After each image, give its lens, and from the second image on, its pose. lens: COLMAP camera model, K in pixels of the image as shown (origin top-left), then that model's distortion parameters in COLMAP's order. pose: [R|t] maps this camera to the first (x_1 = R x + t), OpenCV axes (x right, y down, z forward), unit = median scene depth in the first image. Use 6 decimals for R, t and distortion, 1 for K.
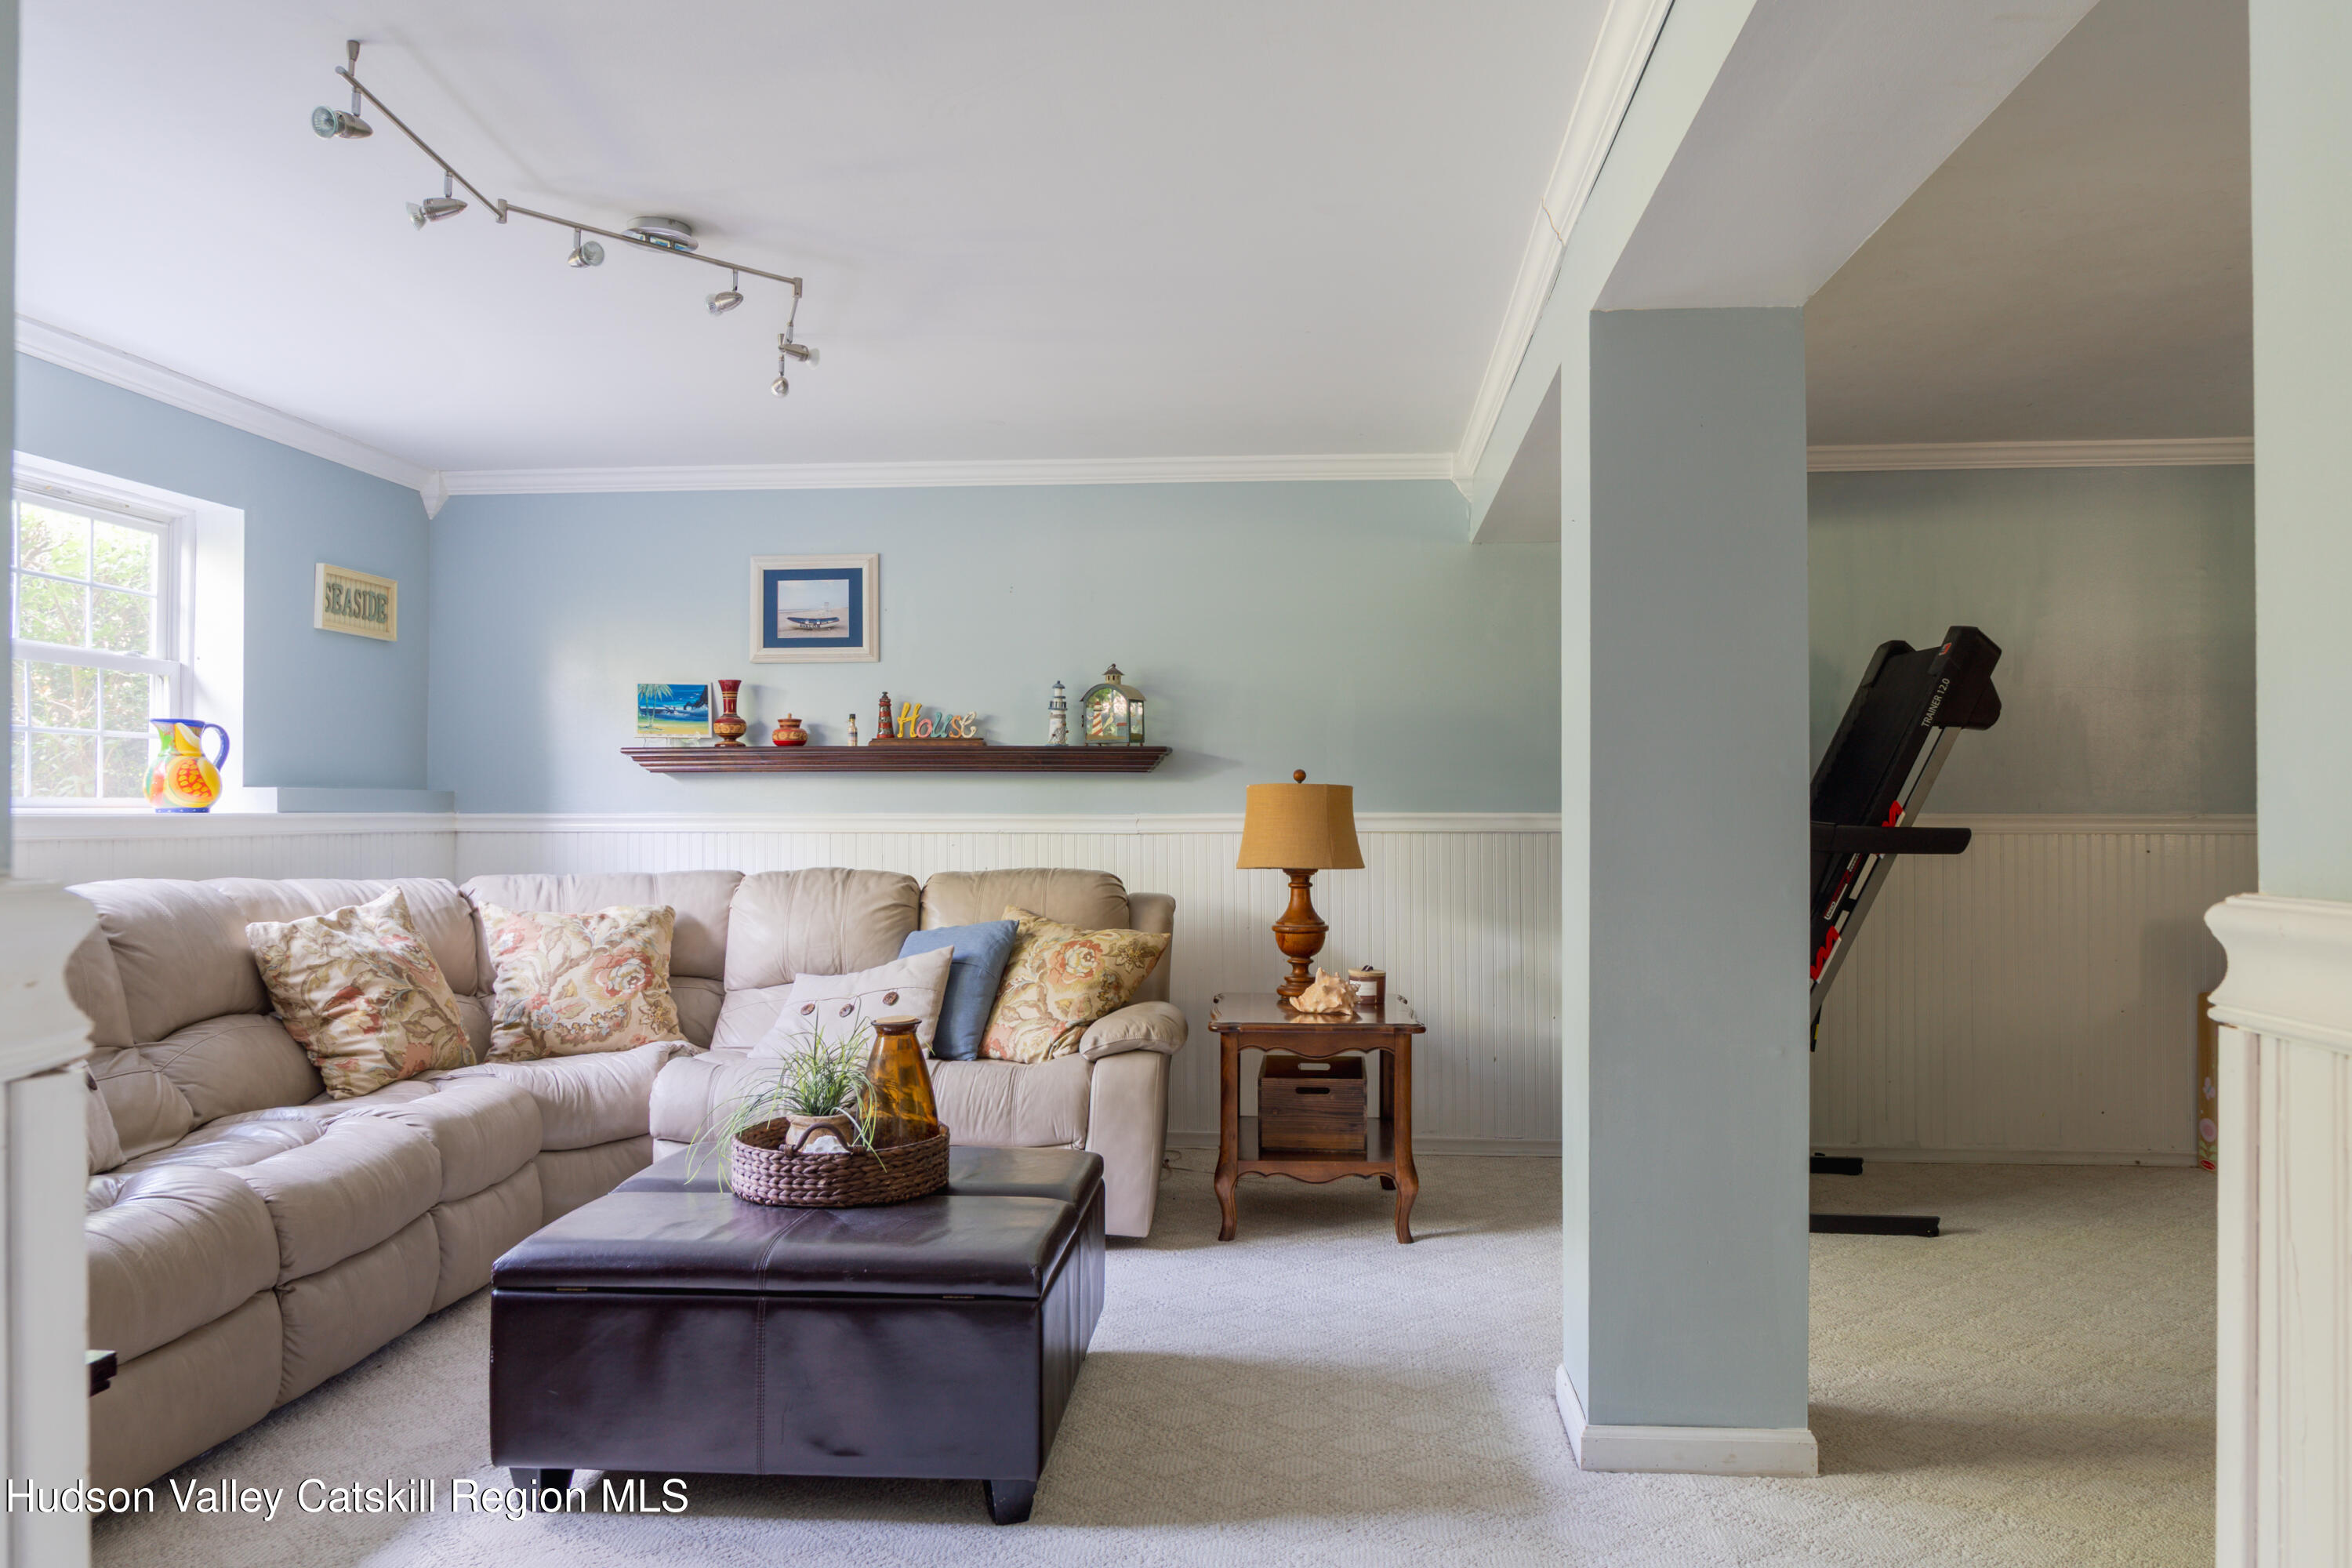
lens RADIAL K [[1690.1, 0, 1158.8], [0, 1690.1, 787.7], [0, 0, 1]] dist [0.004034, -0.005769]
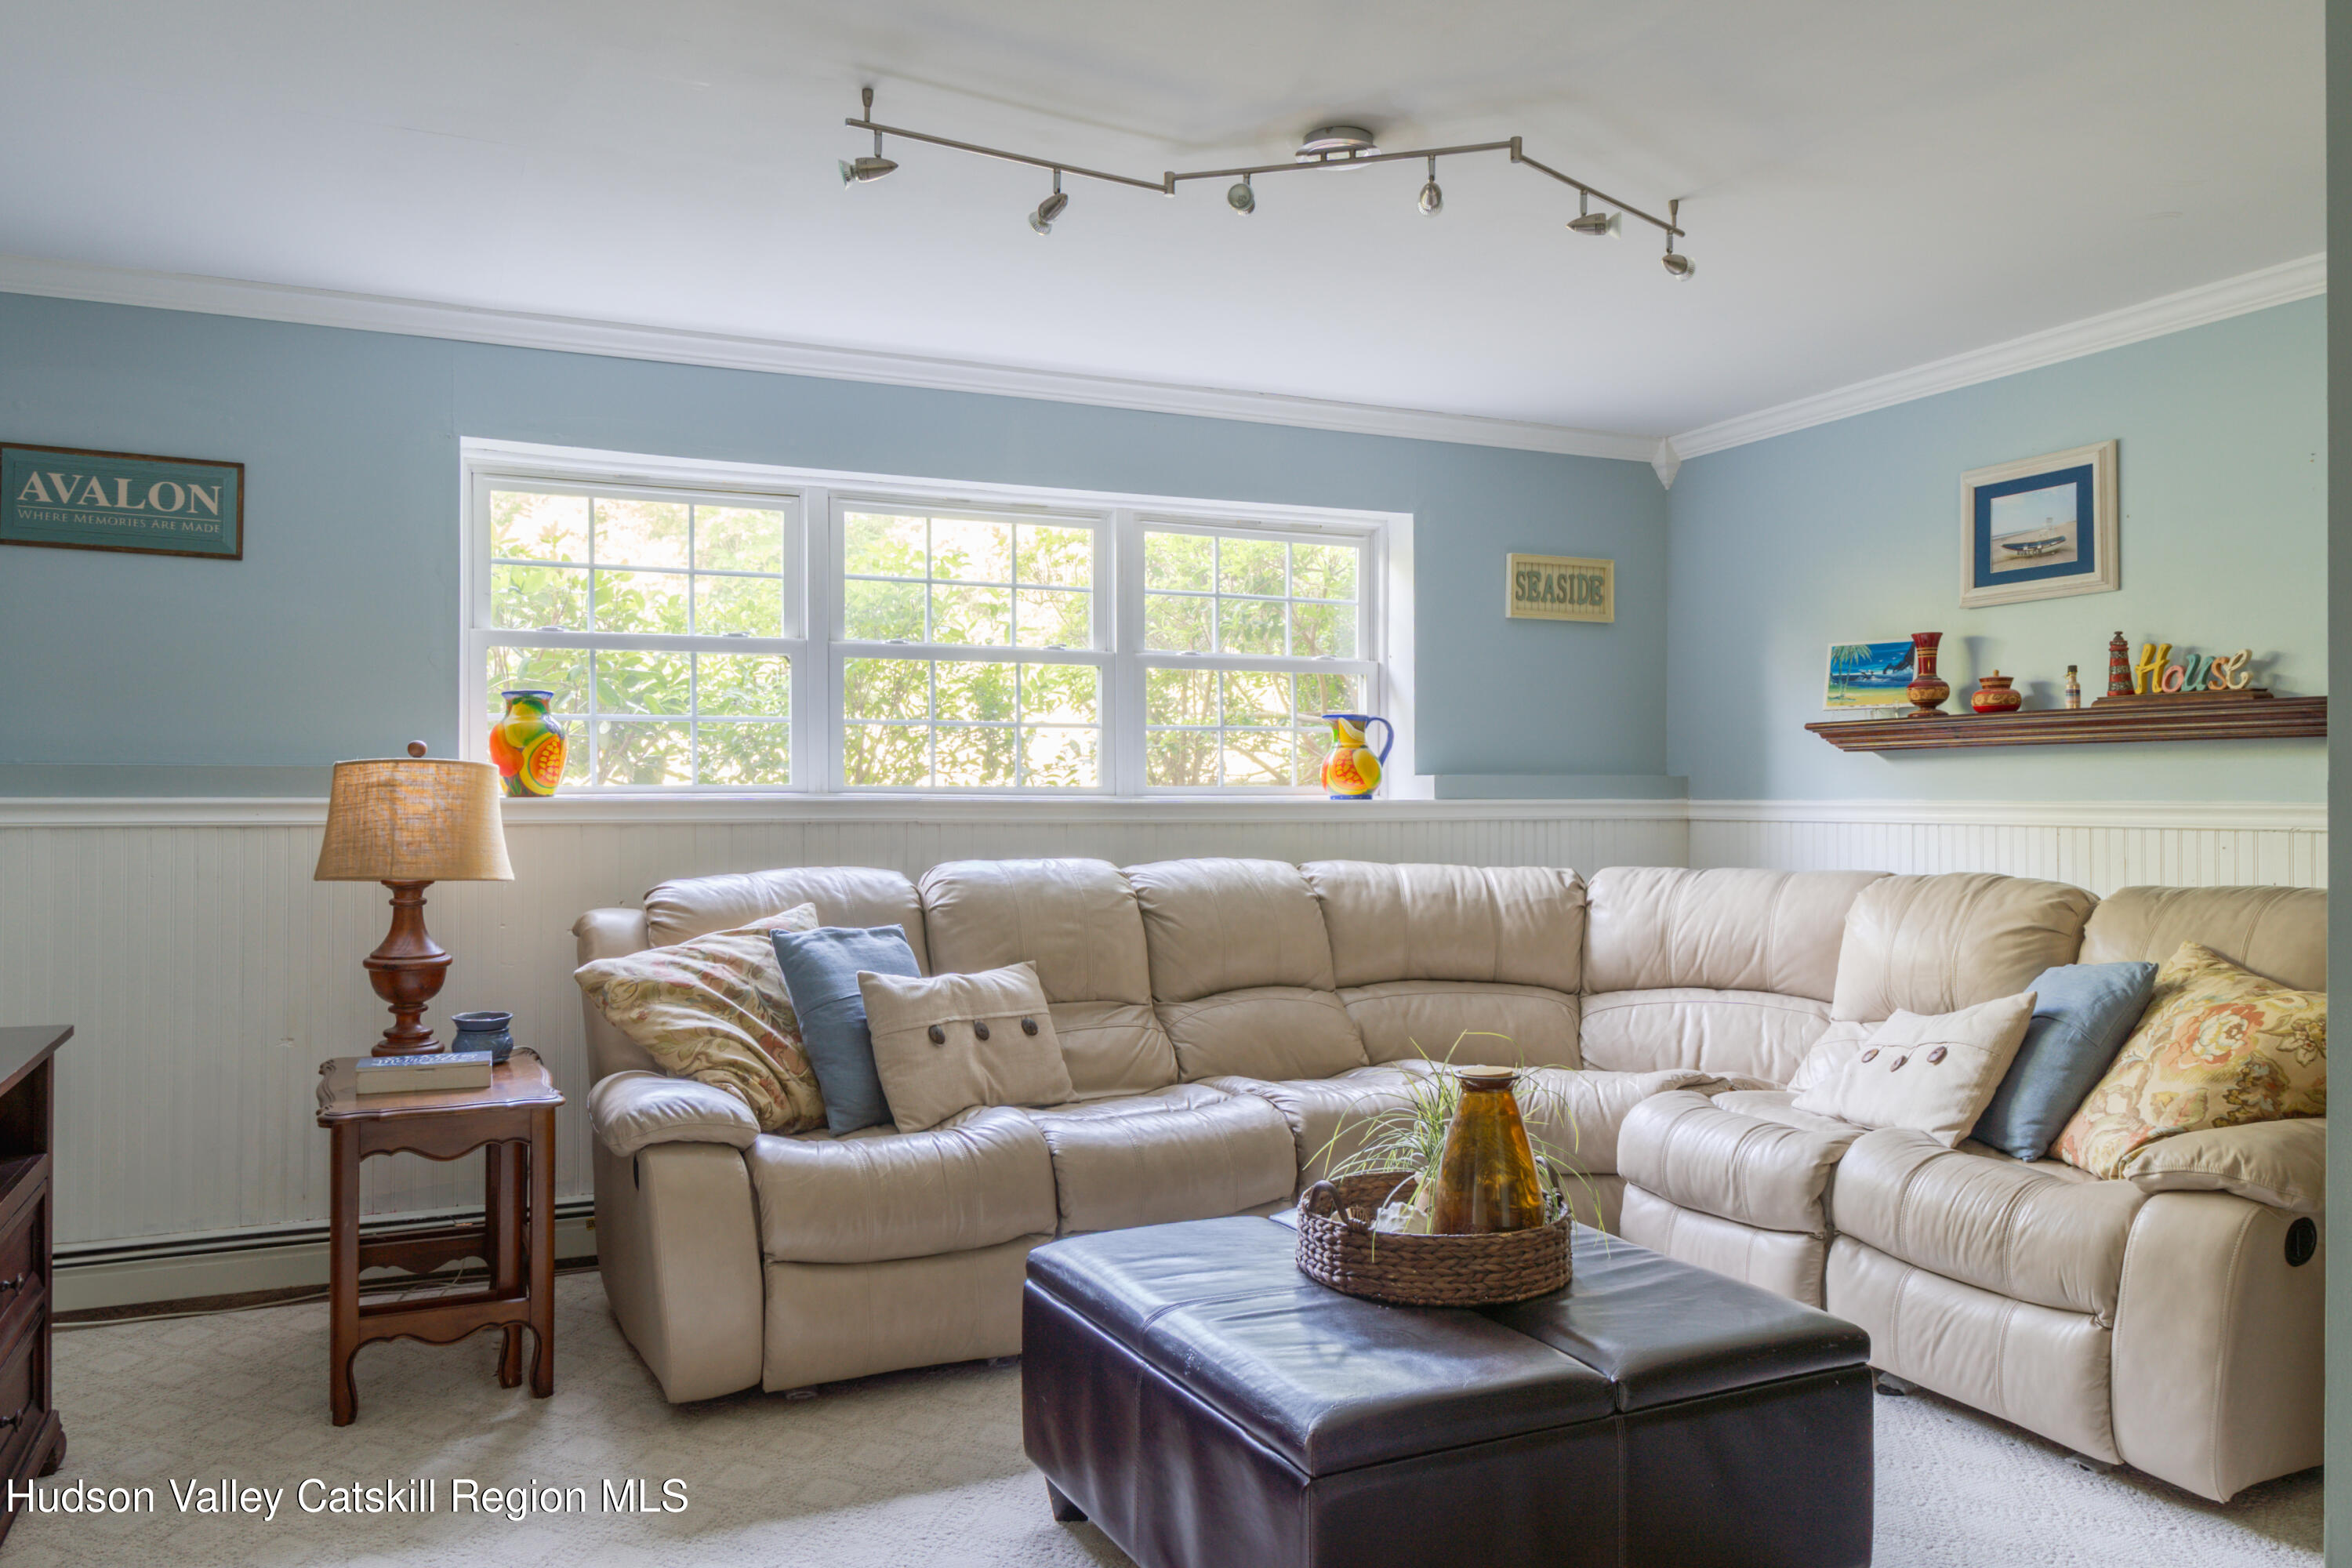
lens RADIAL K [[1690.1, 0, 1170.4], [0, 1690.1, 788.9], [0, 0, 1]] dist [0.004034, -0.005769]
pose [[0.493689, -0.003963, -0.869630, 0.284453], [0.013056, 0.999911, 0.002855, 0.002964], [0.869541, -0.012763, 0.493696, 0.320254]]
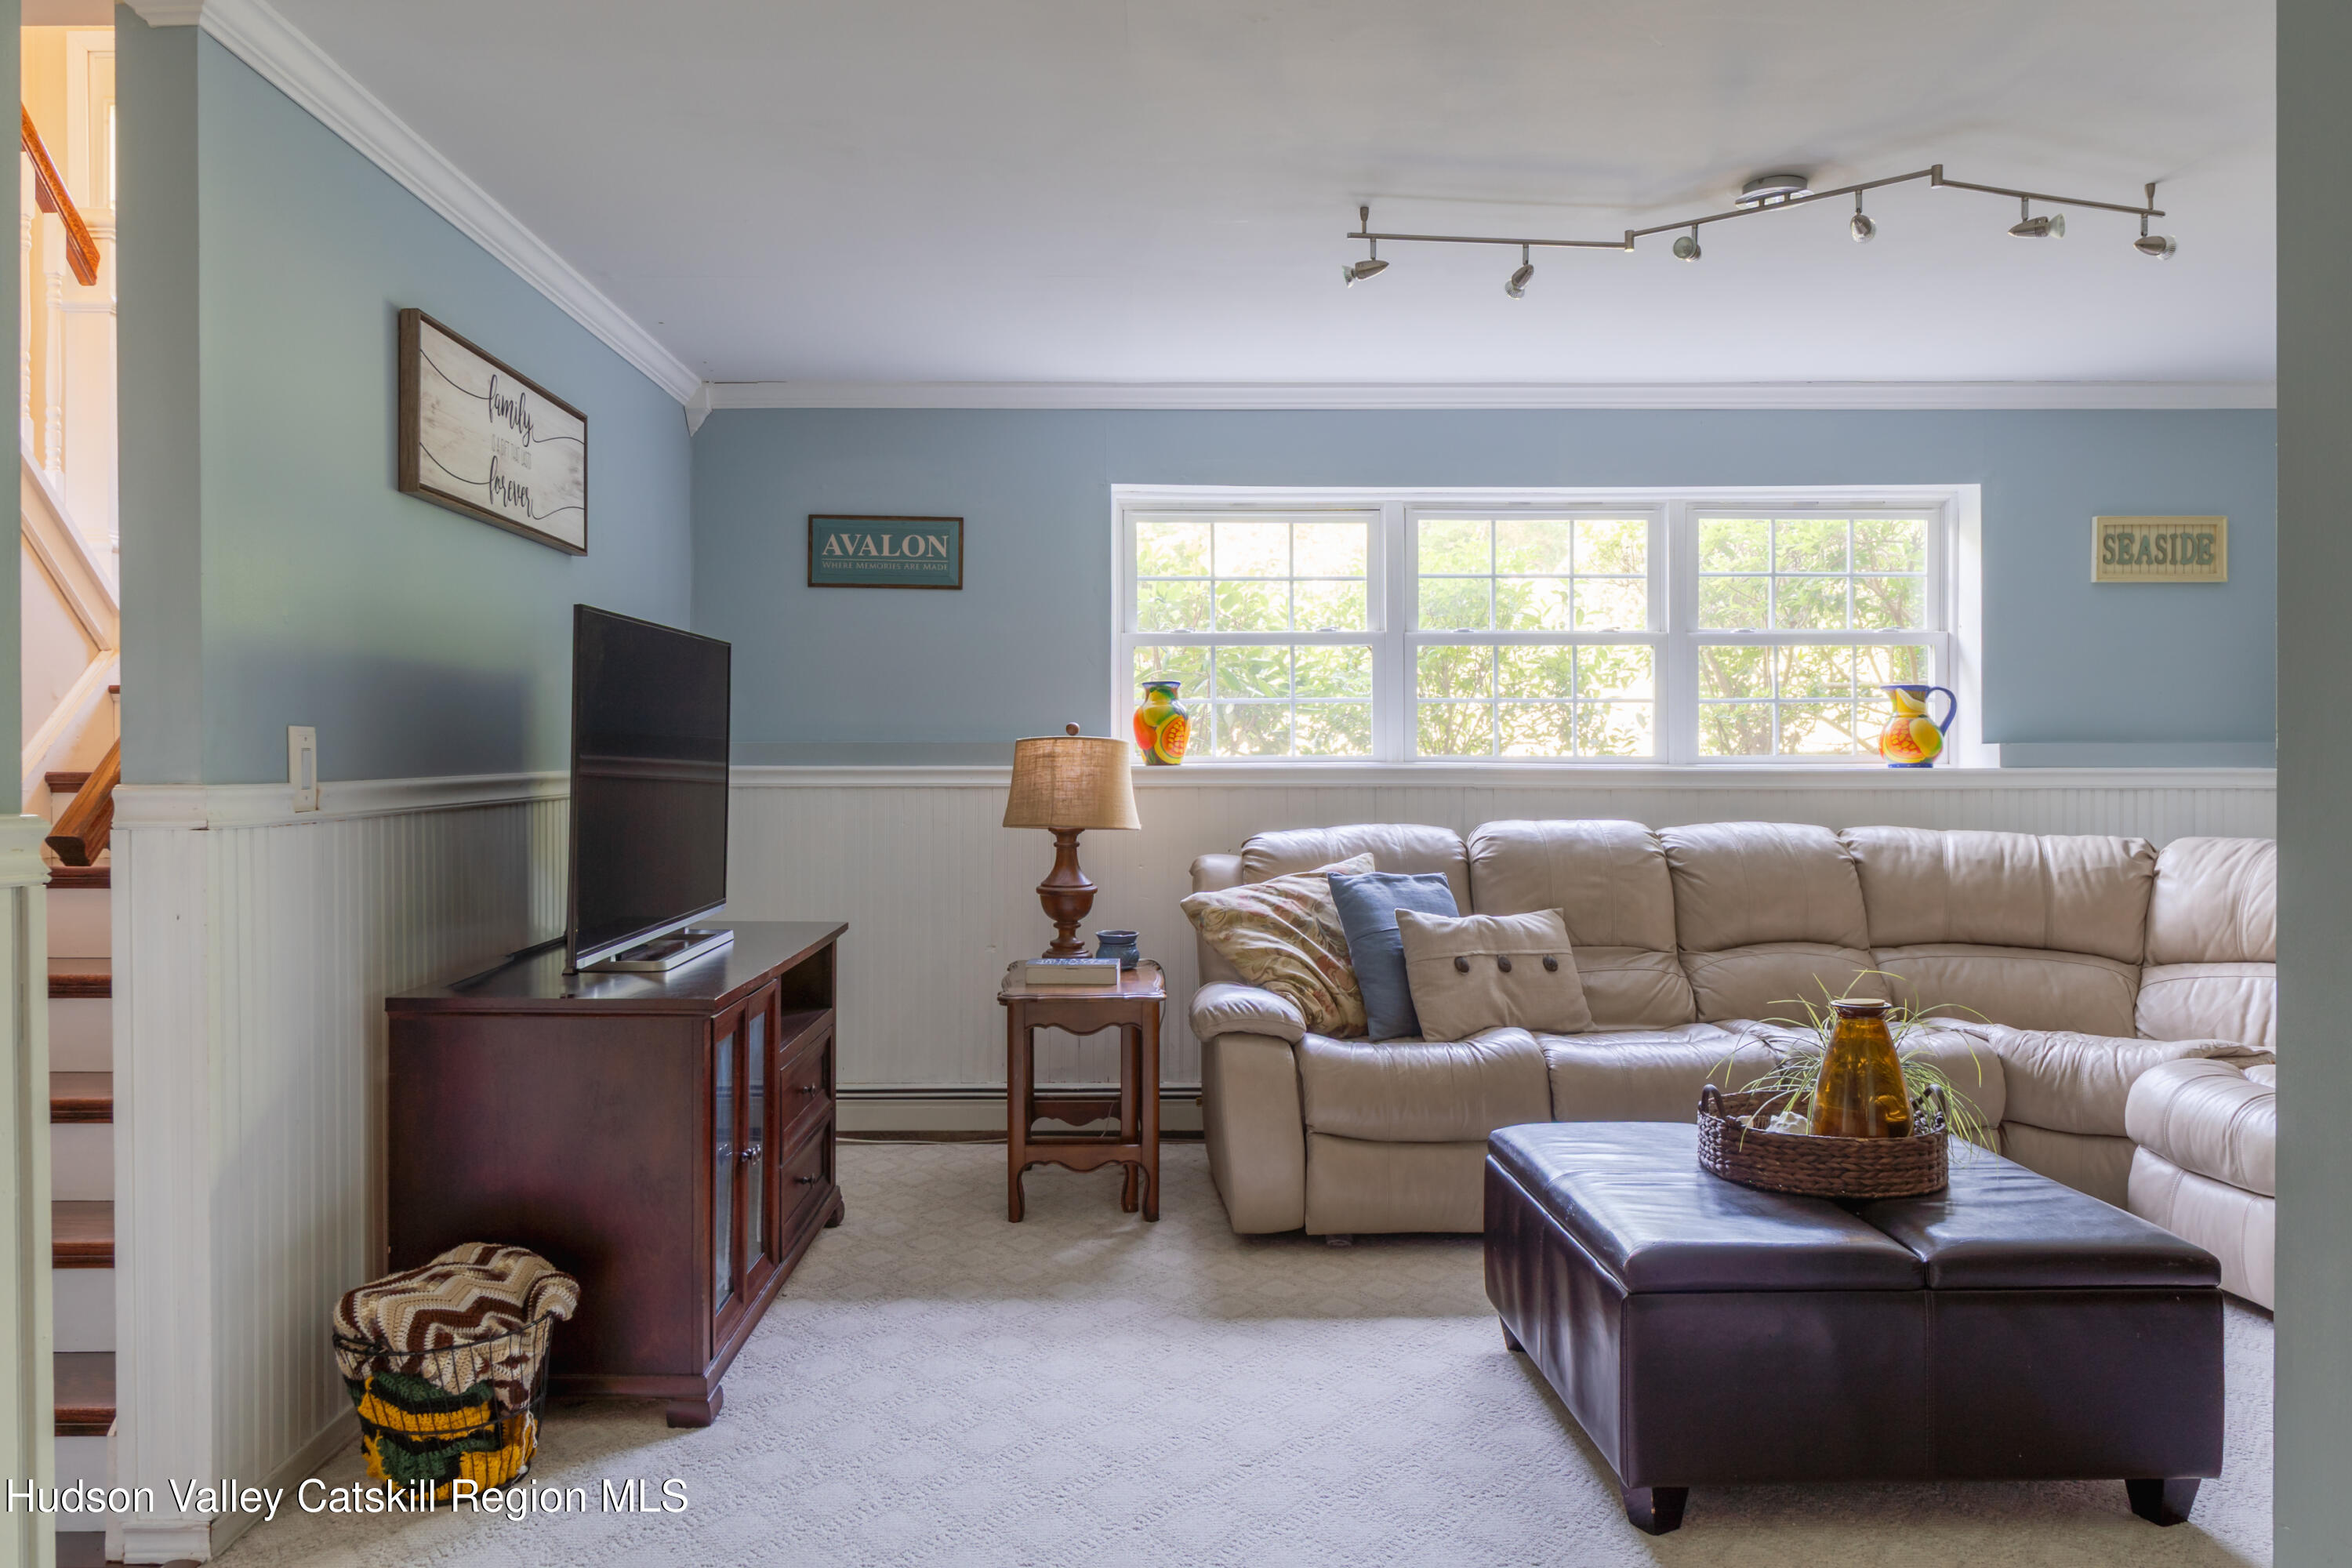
lens RADIAL K [[1690.1, 0, 1139.2], [0, 1690.1, 769.6], [0, 0, 1]] dist [0.004034, -0.005769]
pose [[0.082555, 0.001335, -0.996586, 0.447695], [0.015117, 0.999882, 0.002592, 0.004803], [0.996472, -0.015279, 0.082525, 0.355185]]
